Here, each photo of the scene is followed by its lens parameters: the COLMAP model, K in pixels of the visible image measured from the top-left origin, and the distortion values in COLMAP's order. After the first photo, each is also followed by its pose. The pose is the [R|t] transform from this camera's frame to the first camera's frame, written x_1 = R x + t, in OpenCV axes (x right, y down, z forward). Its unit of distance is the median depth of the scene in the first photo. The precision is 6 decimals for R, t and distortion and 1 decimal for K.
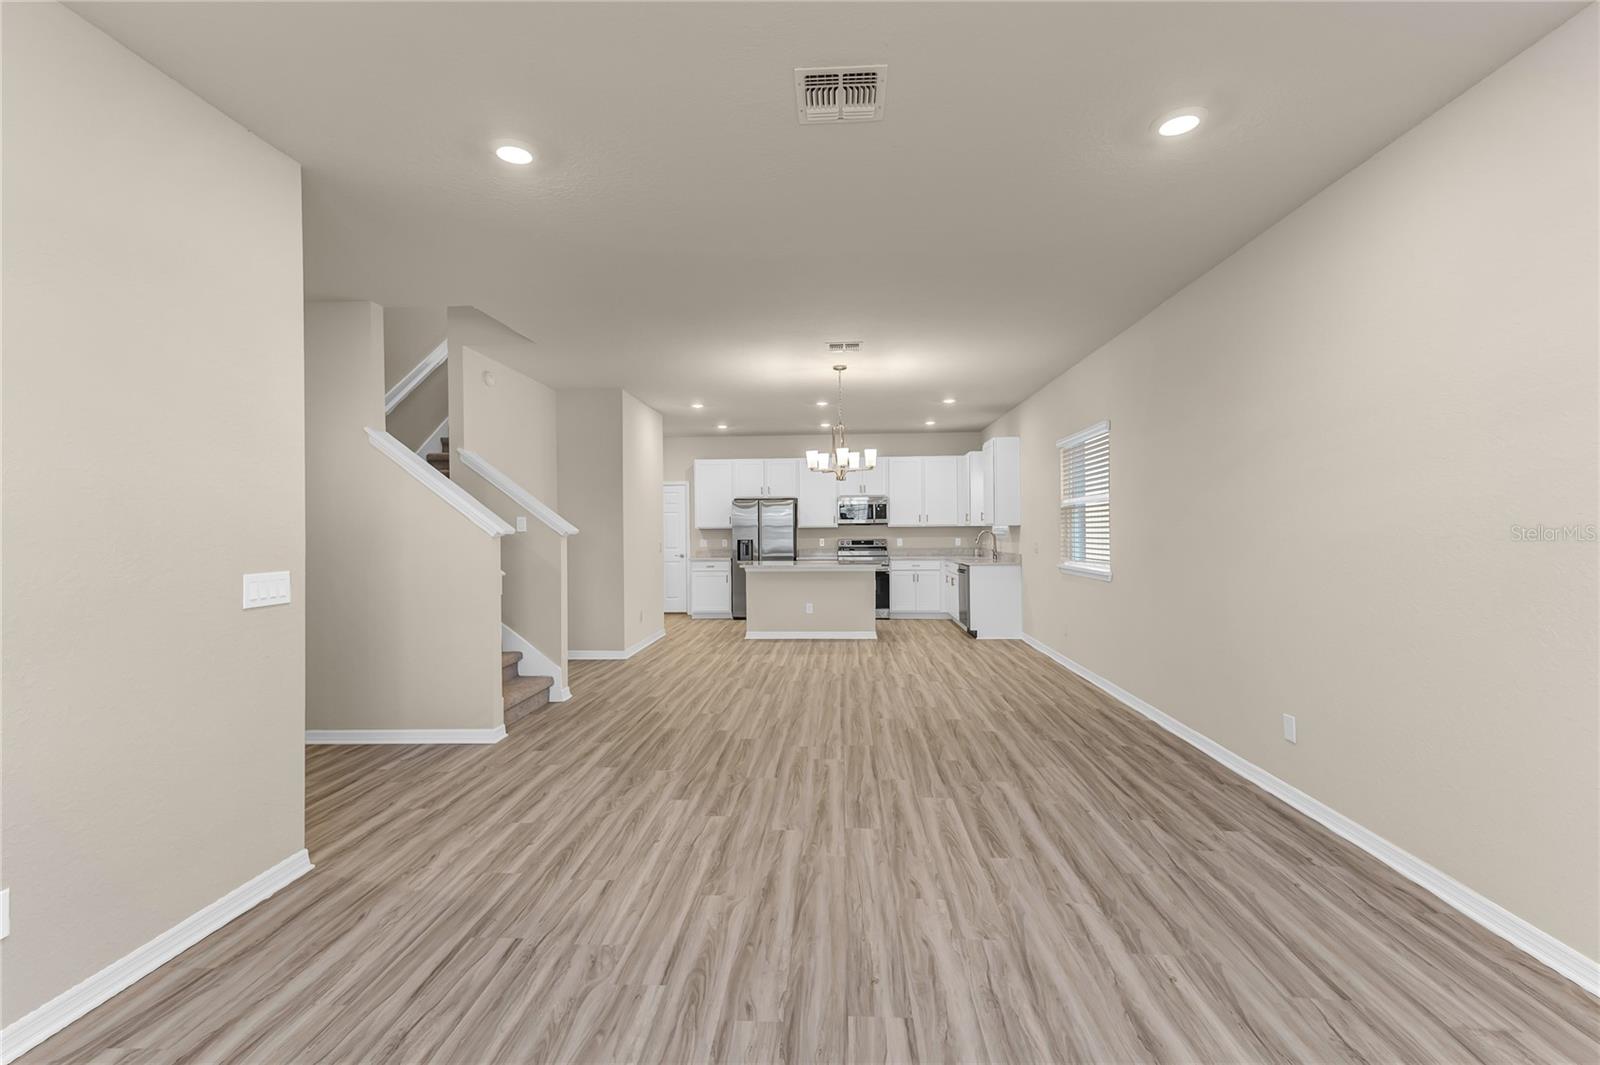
lens RADIAL K [[729.0, 0, 822.5], [0, 729.0, 522.4], [0, 0, 1]] dist [0.013694, 0.000280]
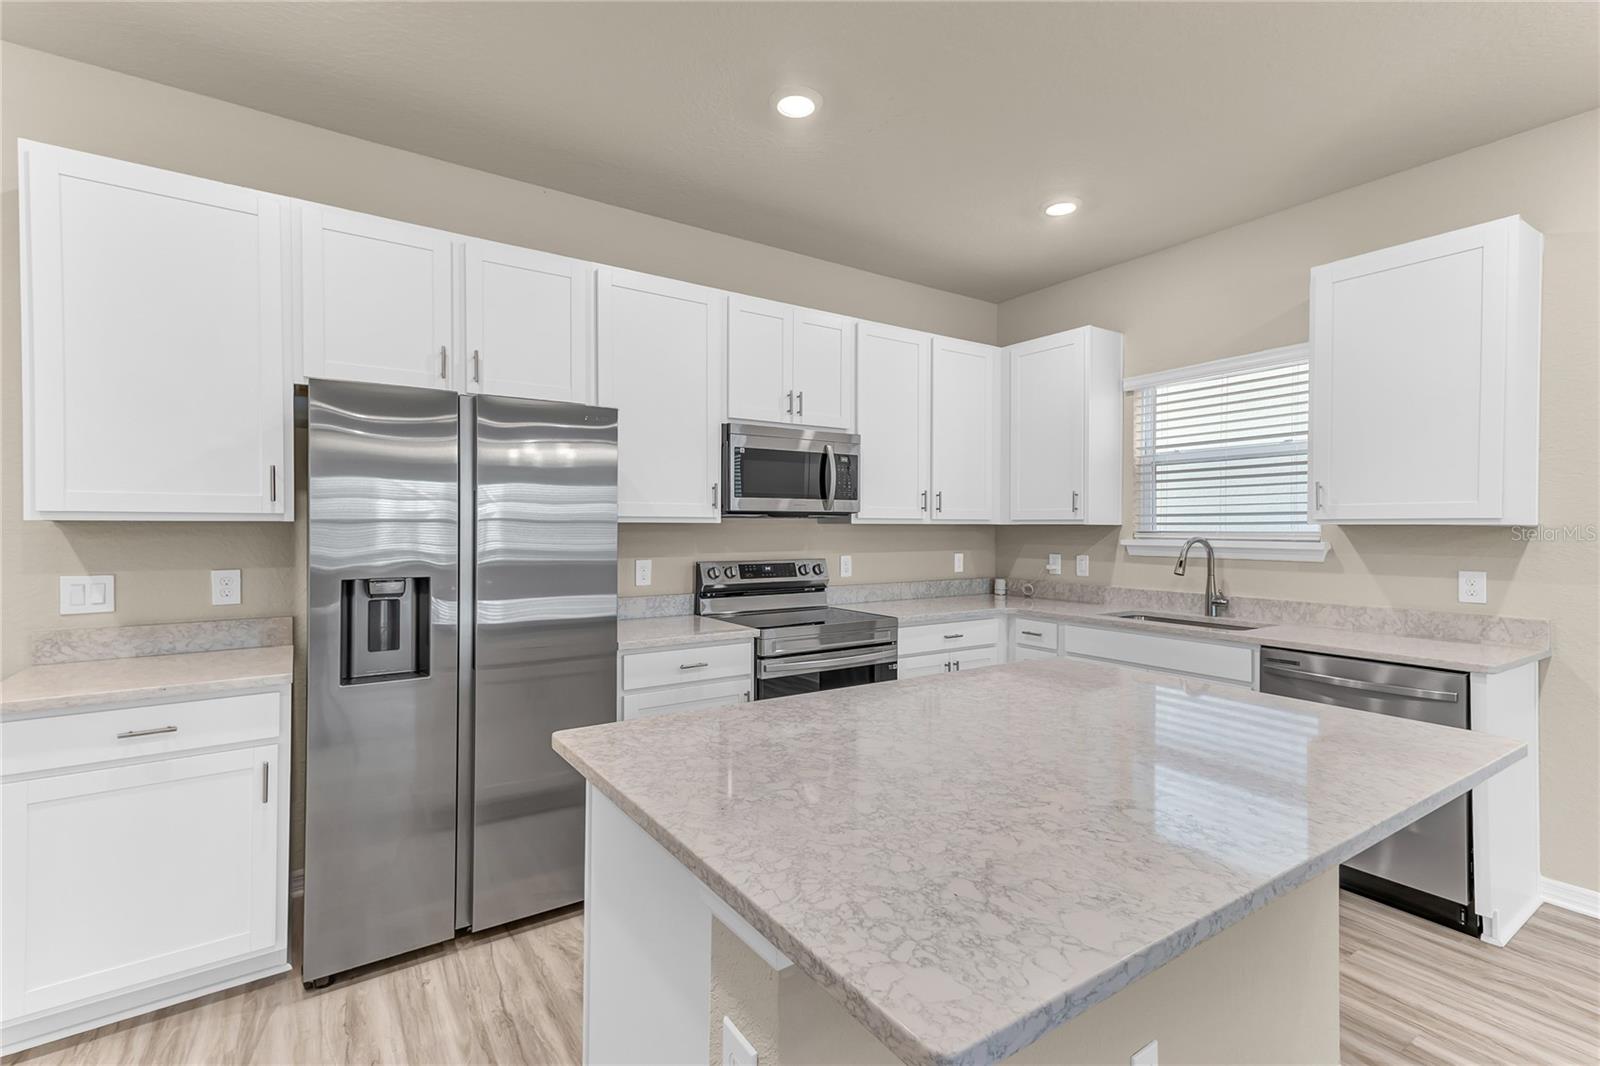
lens RADIAL K [[729.0, 0, 818.3], [0, 729.0, 533.3], [0, 0, 1]] dist [0.013694, 0.000280]
pose [[0.811120, 0.005097, 0.584857, -0.126712], [-0.015592, 0.999795, 0.012911, 0.006494], [-0.584672, -0.019591, 0.811033, 0.760479]]
